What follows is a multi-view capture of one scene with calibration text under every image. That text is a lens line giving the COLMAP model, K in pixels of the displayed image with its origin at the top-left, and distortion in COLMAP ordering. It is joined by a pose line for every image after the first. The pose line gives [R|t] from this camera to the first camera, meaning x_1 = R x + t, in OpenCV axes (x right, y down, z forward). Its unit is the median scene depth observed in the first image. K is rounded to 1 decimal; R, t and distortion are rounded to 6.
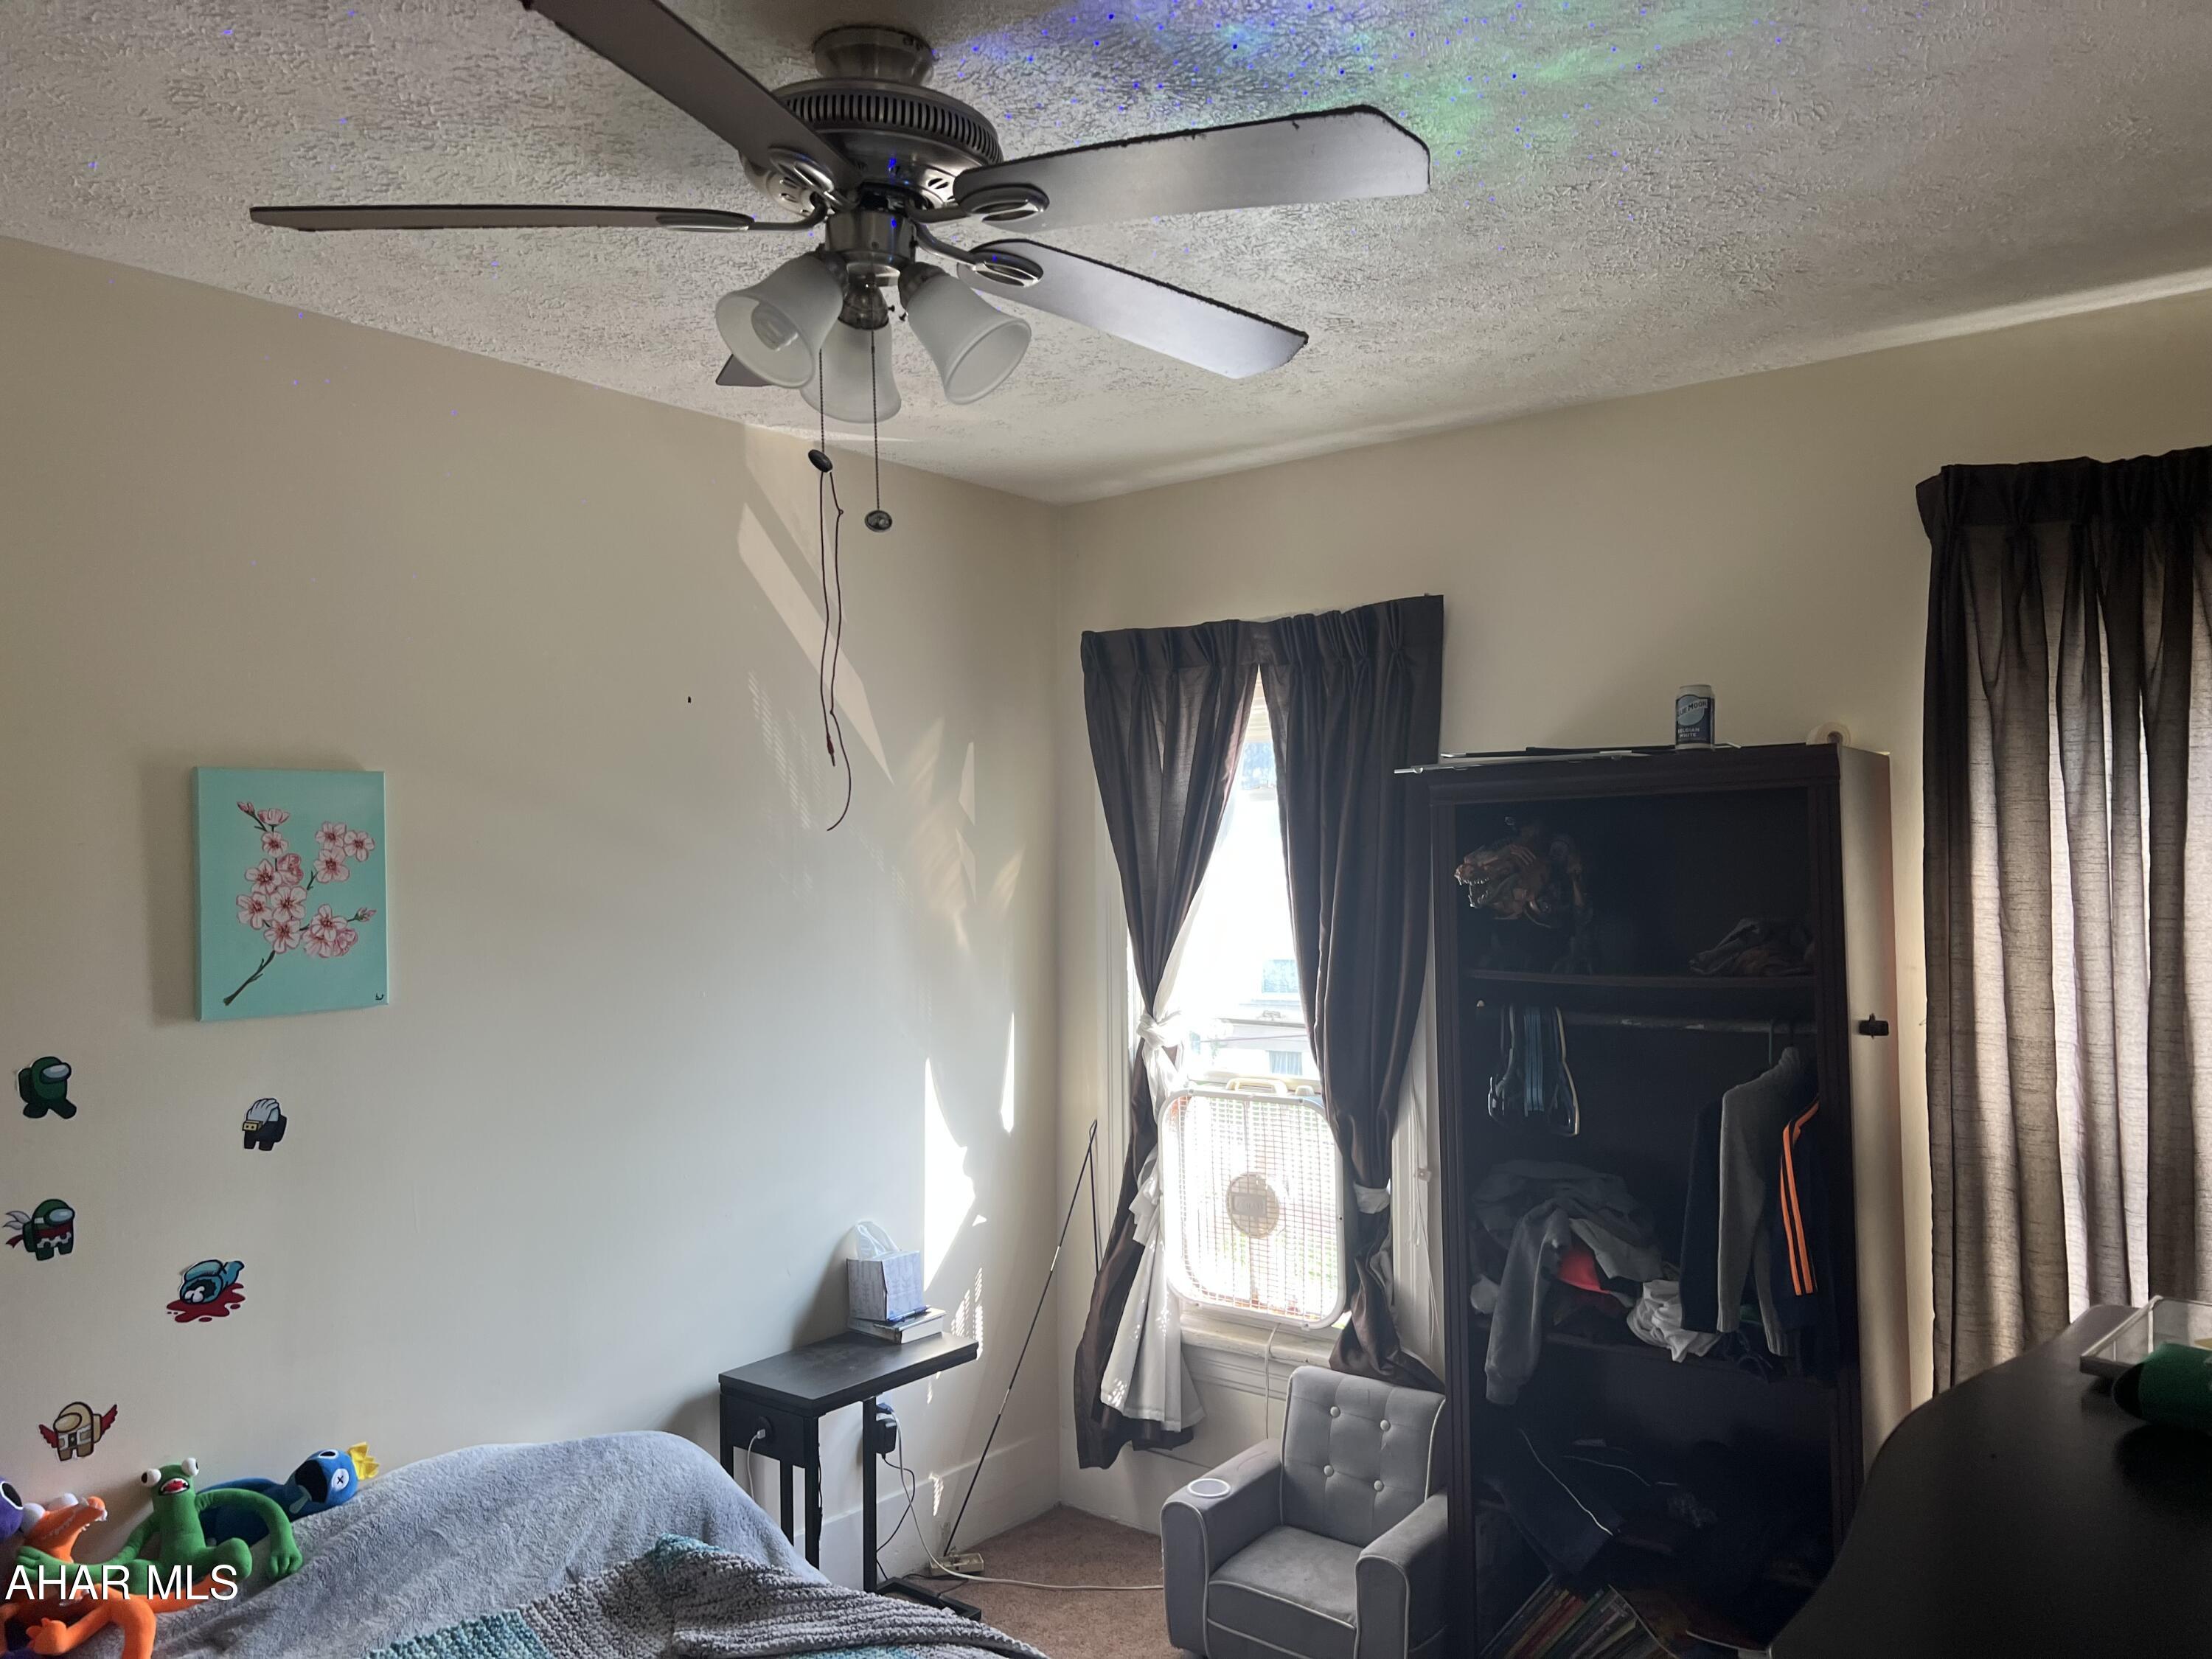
lens RADIAL K [[1662.6, 0, 1114.3], [0, 1662.6, 831.5], [0, 0, 1]] dist [0.063117, -0.076248]
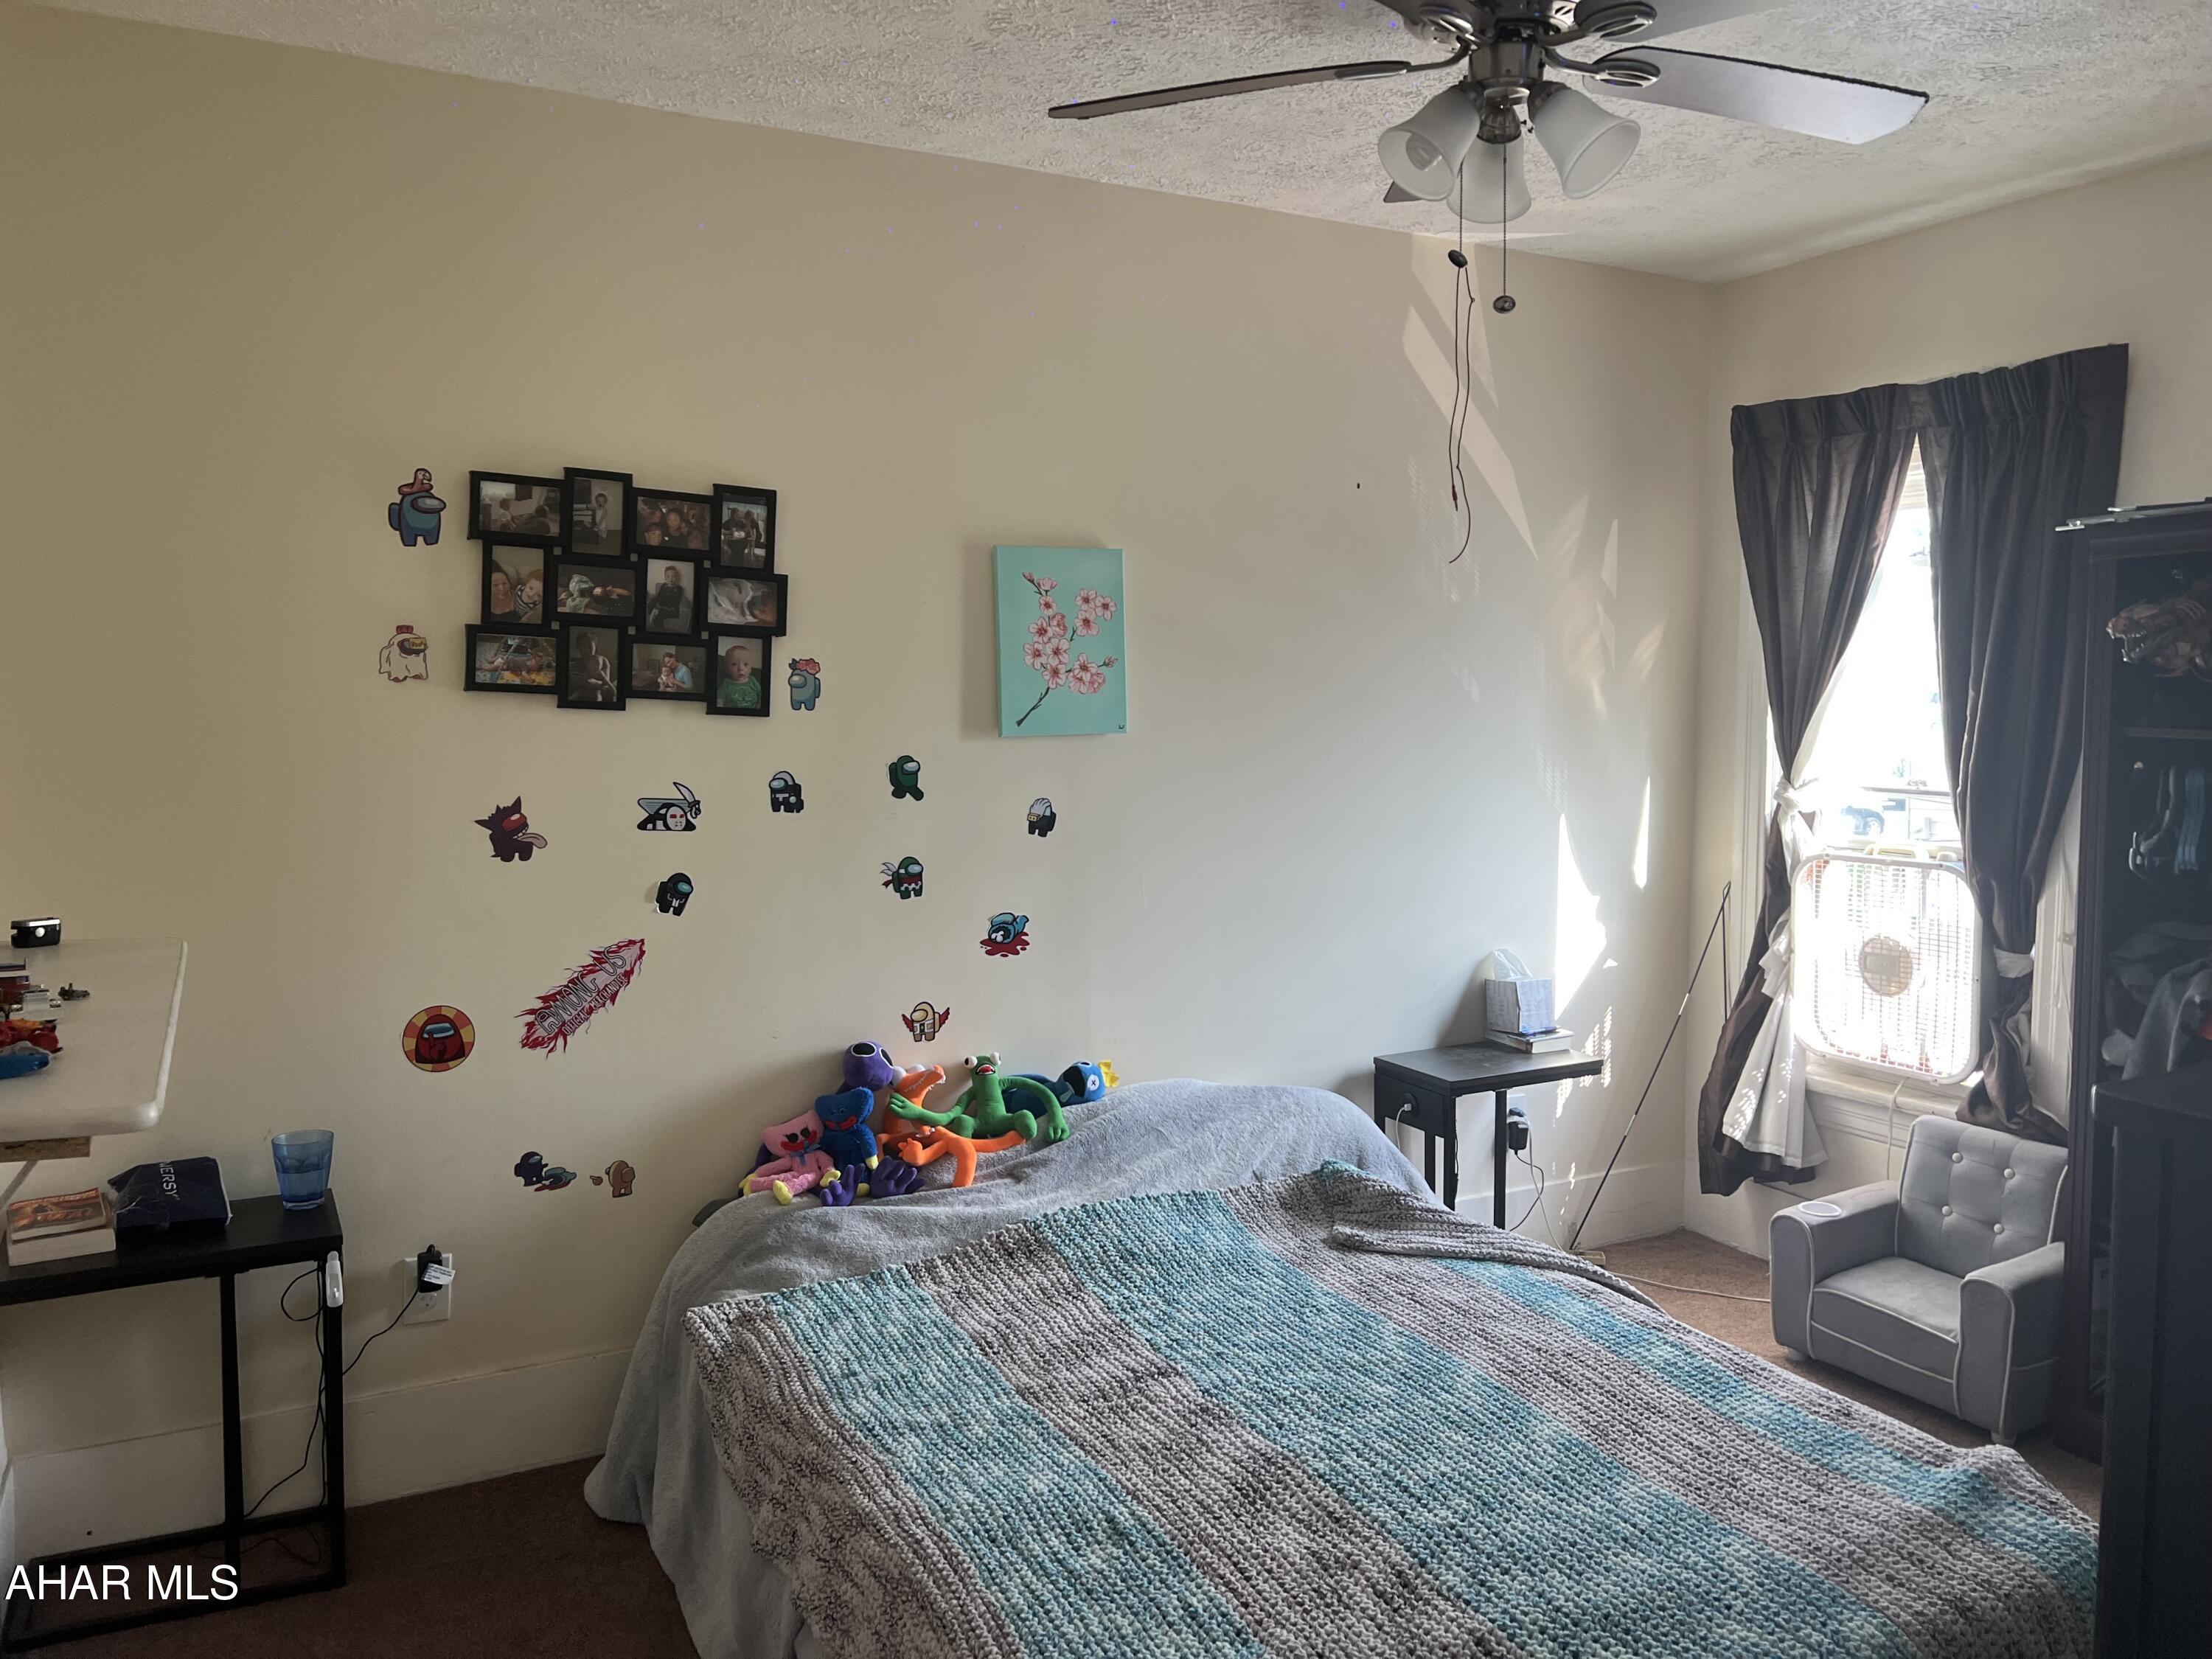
lens RADIAL K [[1662.6, 0, 1105.4], [0, 1662.6, 844.2], [0, 0, 1]] dist [0.063117, -0.076248]
pose [[0.919049, 0.045313, -0.391530, 0.053111], [-0.001248, 0.993699, 0.112073, 0.041496], [0.394142, -0.102512, 0.913315, -0.167623]]
